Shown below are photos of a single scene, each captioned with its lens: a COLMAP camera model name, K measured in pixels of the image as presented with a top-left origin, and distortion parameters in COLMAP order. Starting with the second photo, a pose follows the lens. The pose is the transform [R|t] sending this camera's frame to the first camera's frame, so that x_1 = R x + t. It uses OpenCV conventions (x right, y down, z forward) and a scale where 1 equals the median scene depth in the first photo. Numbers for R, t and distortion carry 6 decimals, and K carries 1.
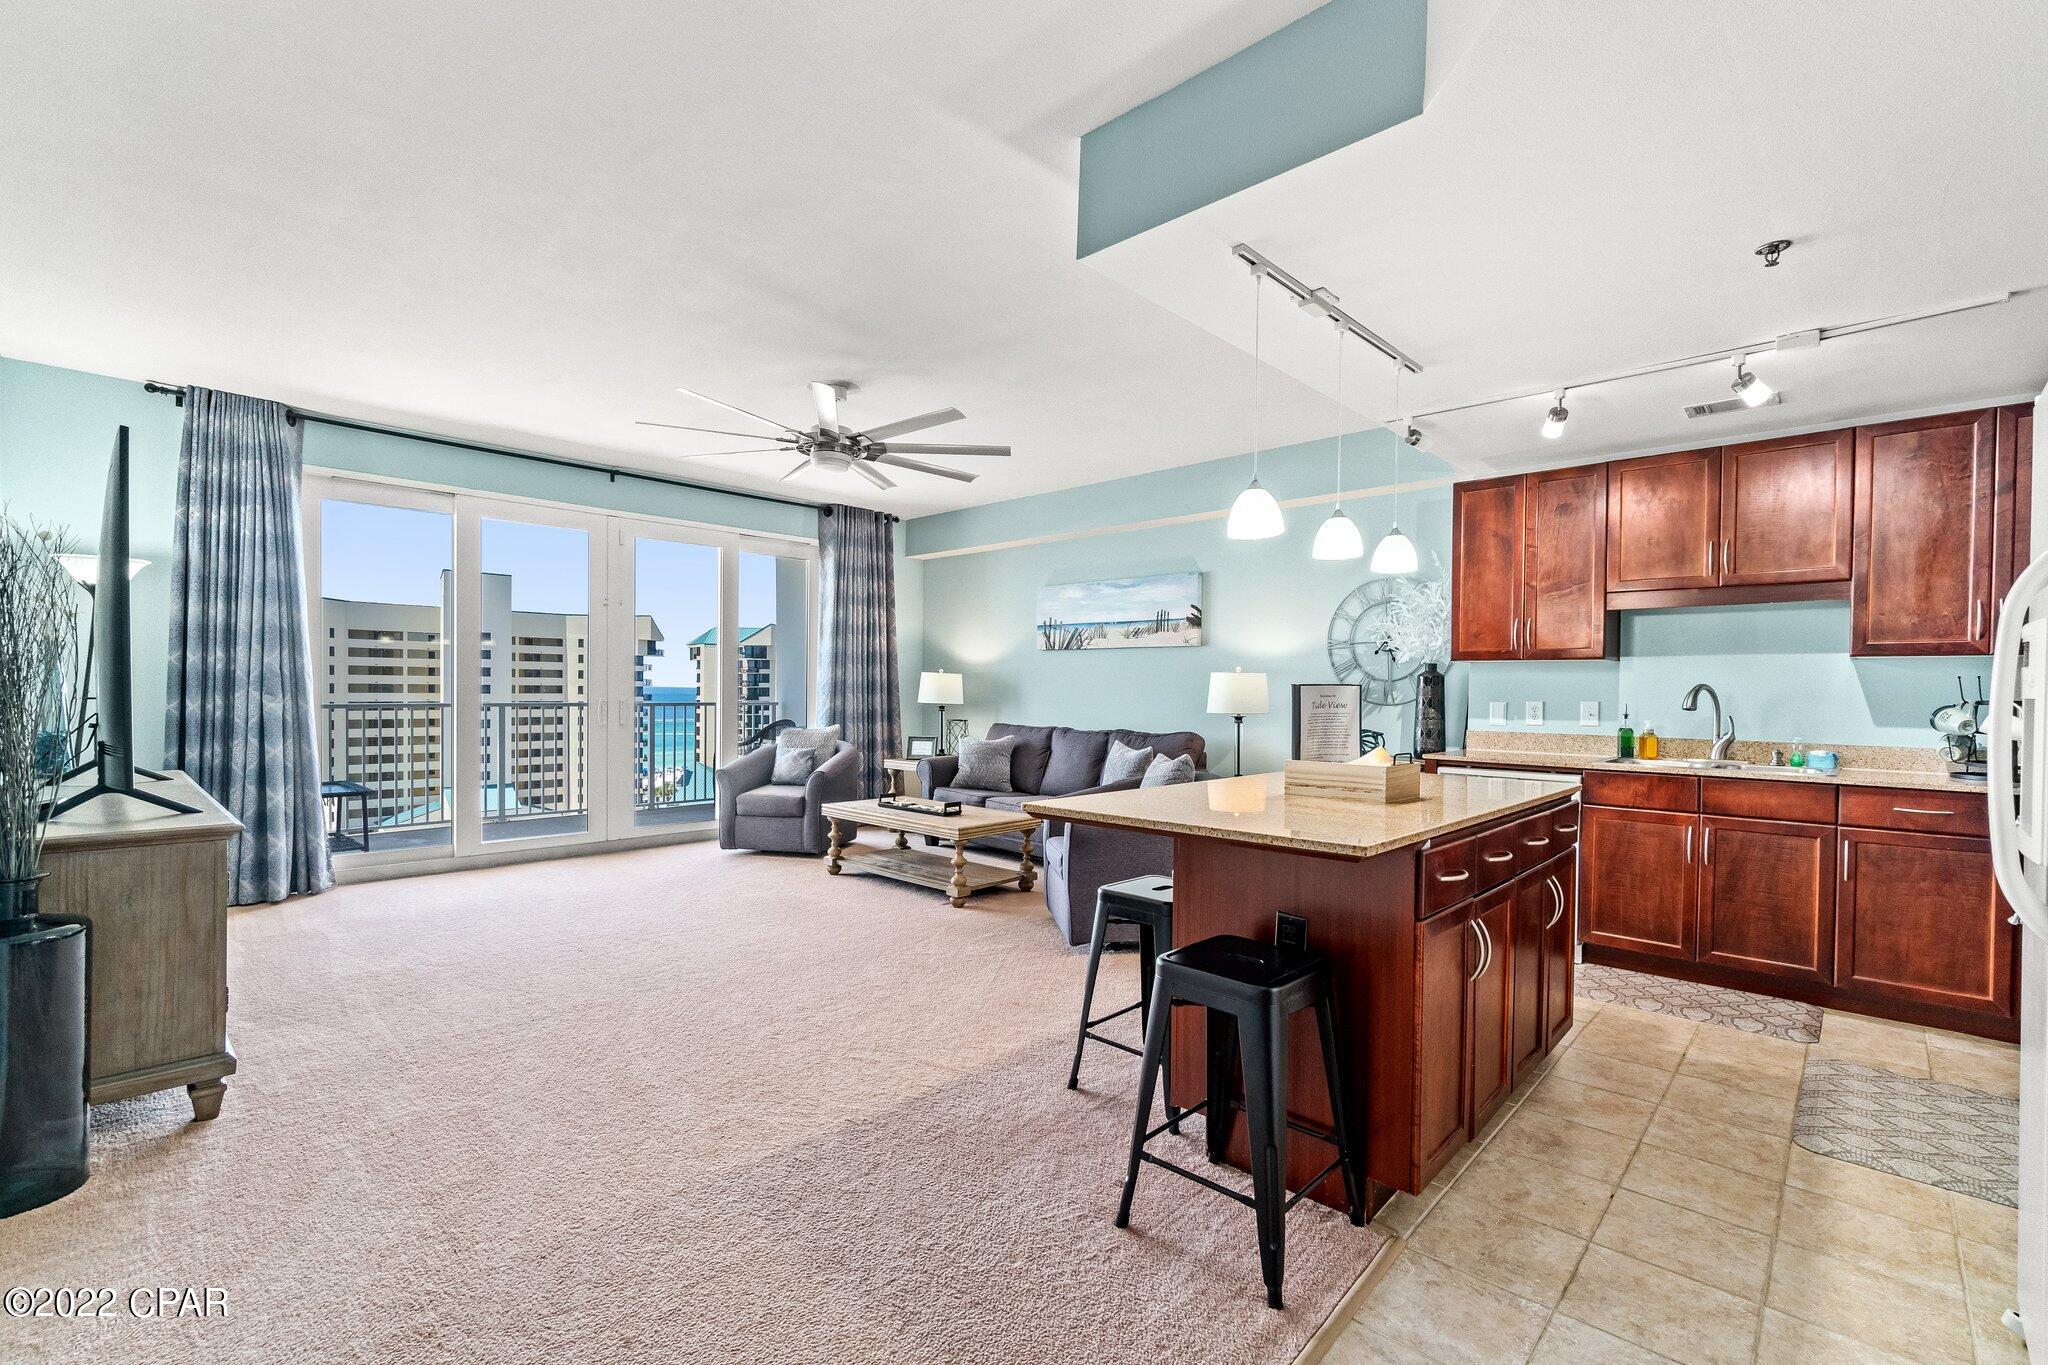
lens RADIAL K [[896.2, 0, 1038.5], [0, 896.2, 704.2], [0, 0, 1]] dist [-0.003810, 0.000460]
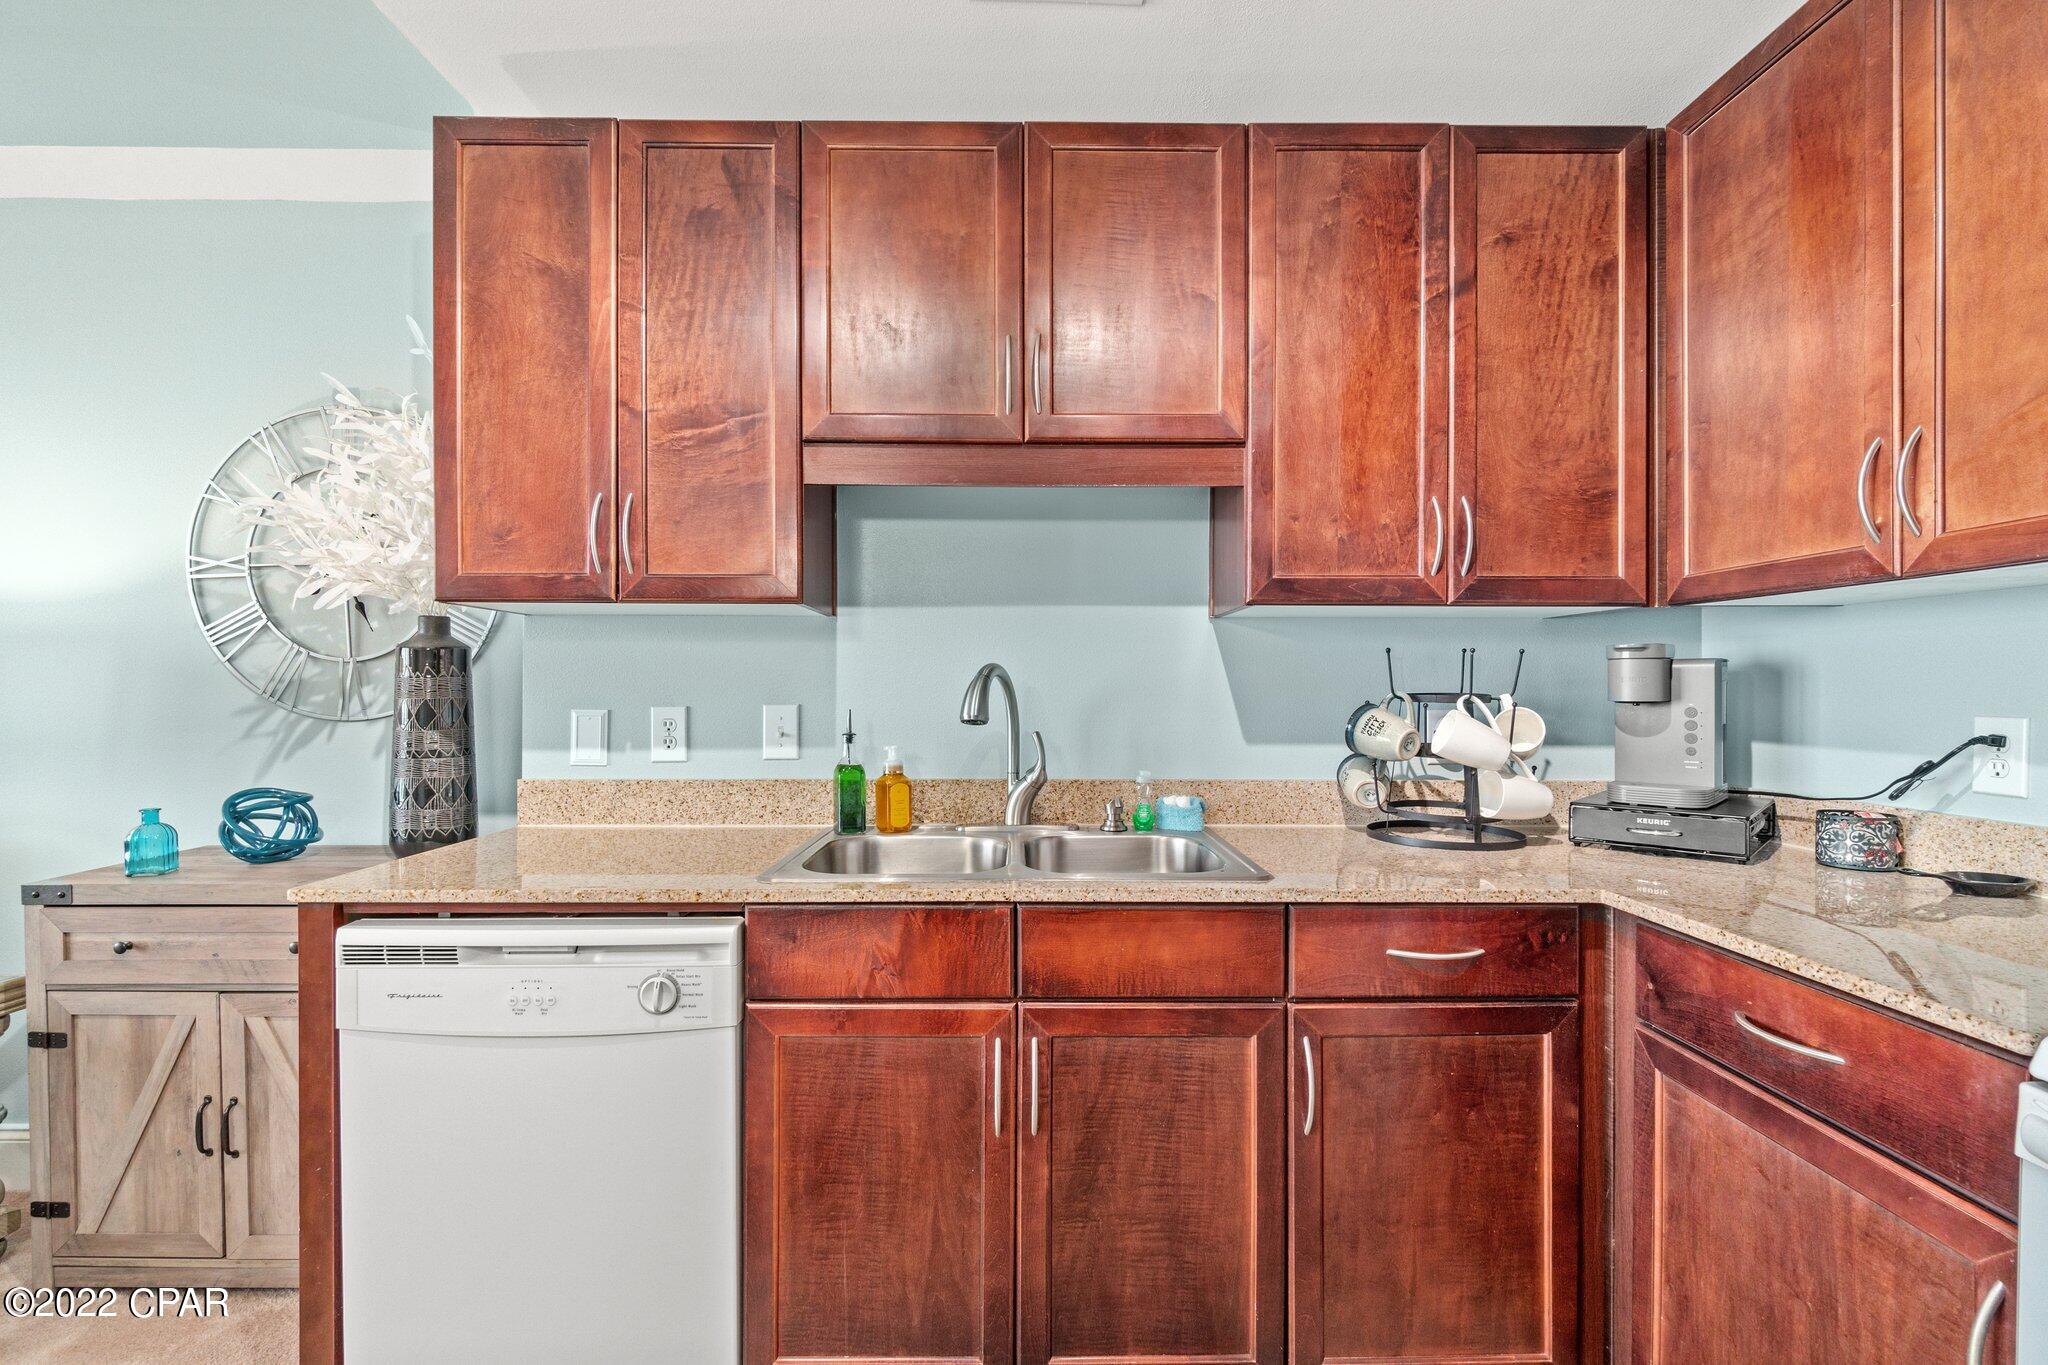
lens RADIAL K [[906.9, 0, 1024.0], [0, 906.9, 682.5], [0, 0, 1]] dist [-0.001473, 0.000093]
pose [[0.721849, -0.007474, 0.692011, 0.342753], [0.018734, 0.999786, -0.008743, -0.006924], [-0.691797, 0.019275, 0.721834, 0.516404]]
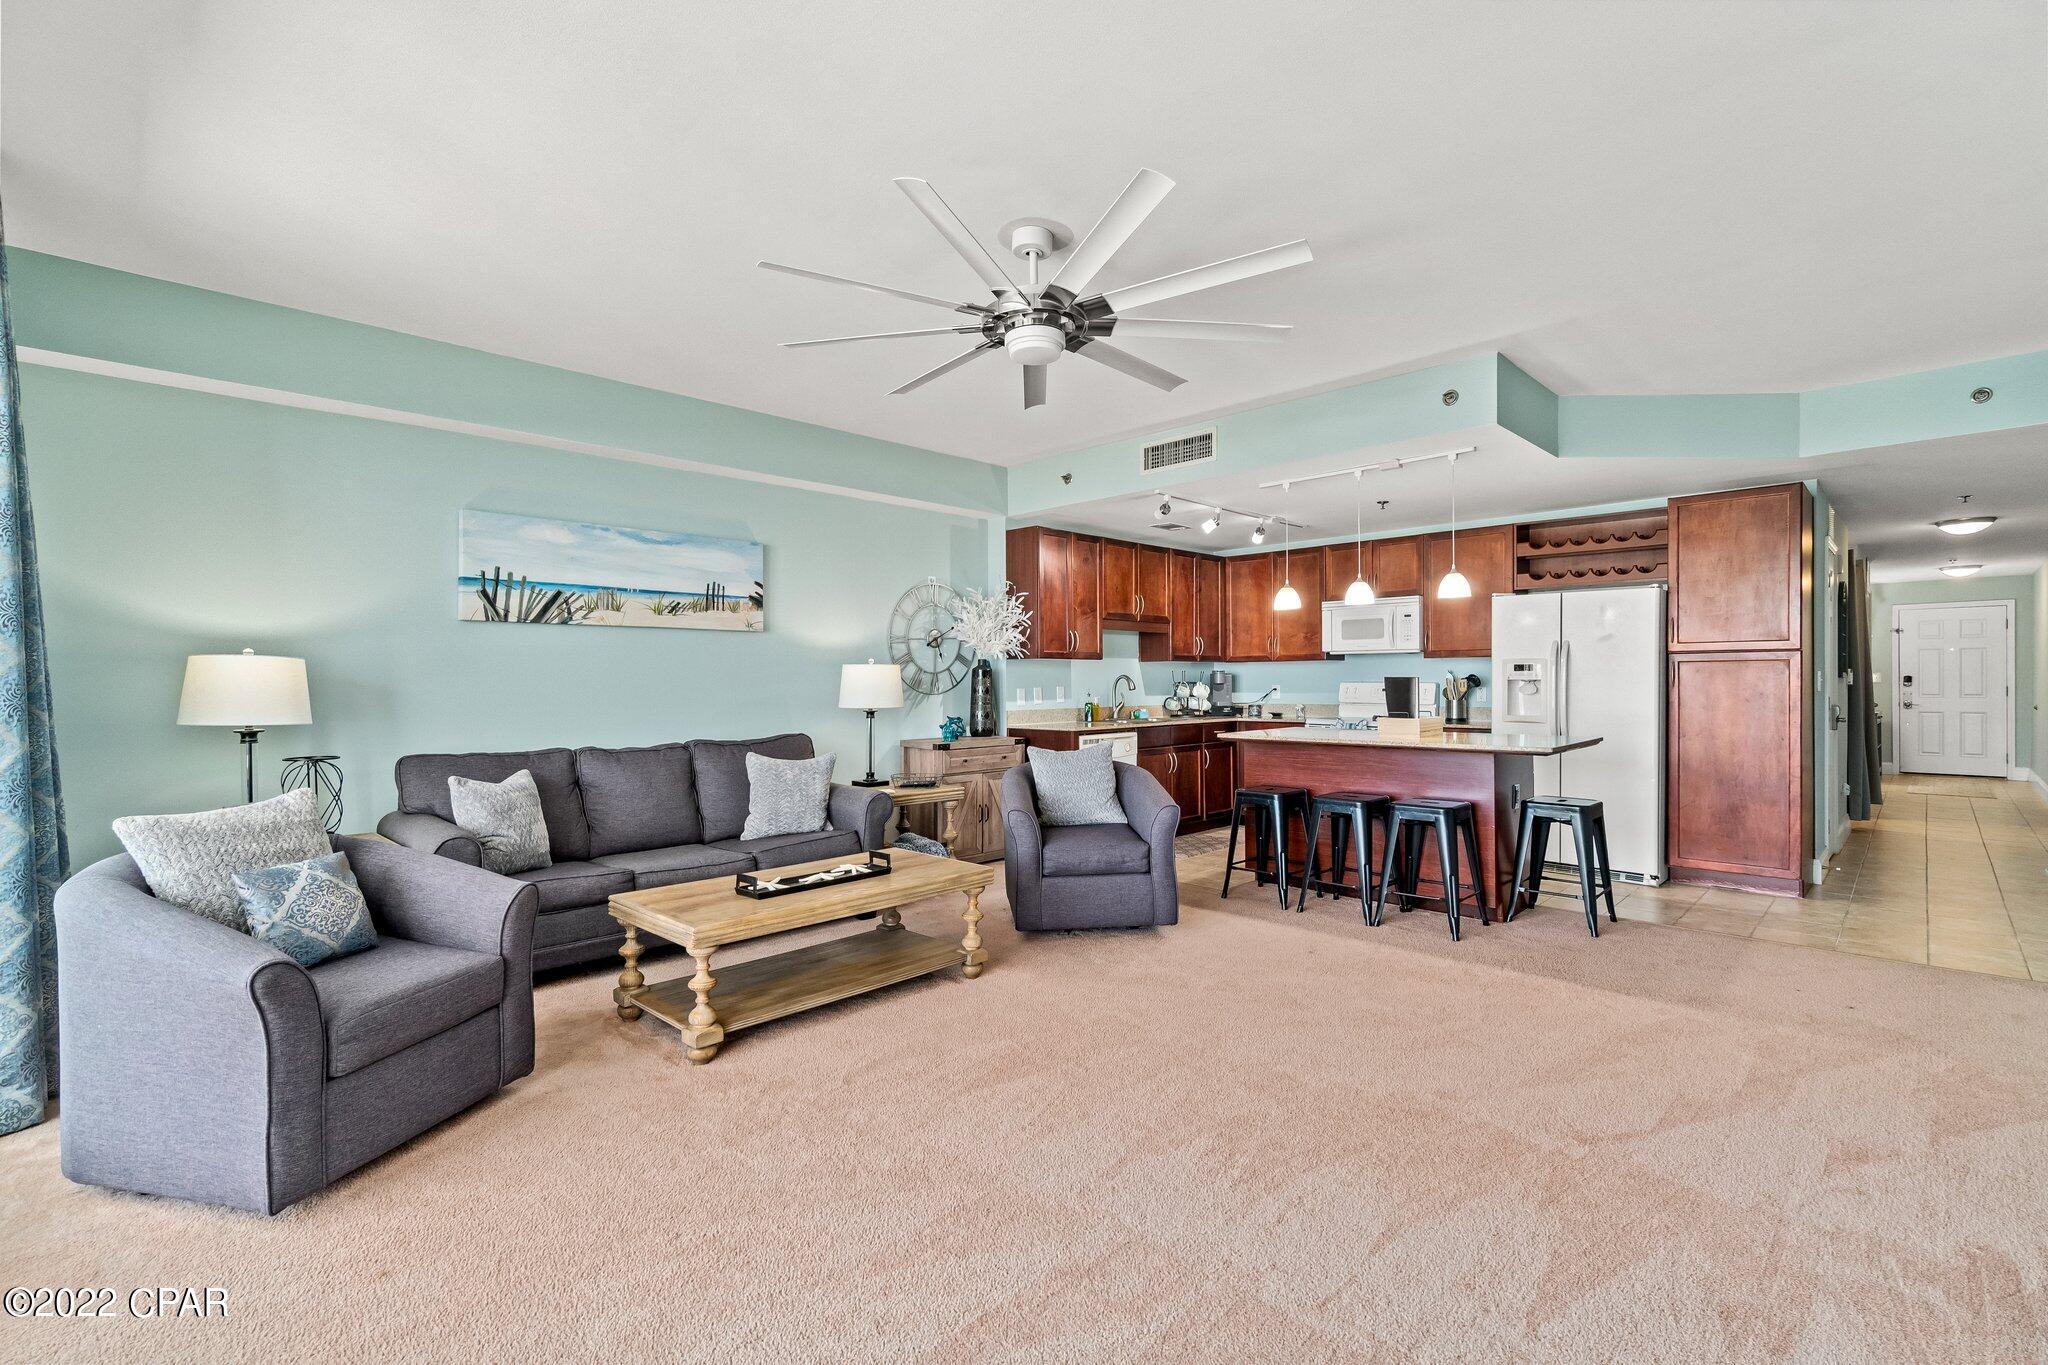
lens RADIAL K [[906.9, 0, 1024.0], [0, 906.9, 682.5], [0, 0, 1]] dist [-0.001473, 0.000093]
pose [[0.028053, -0.014379, 0.999503, -0.813361], [0.023597, 0.999627, 0.013719, -0.028527], [-0.999328, 0.023200, 0.028382, 0.896090]]
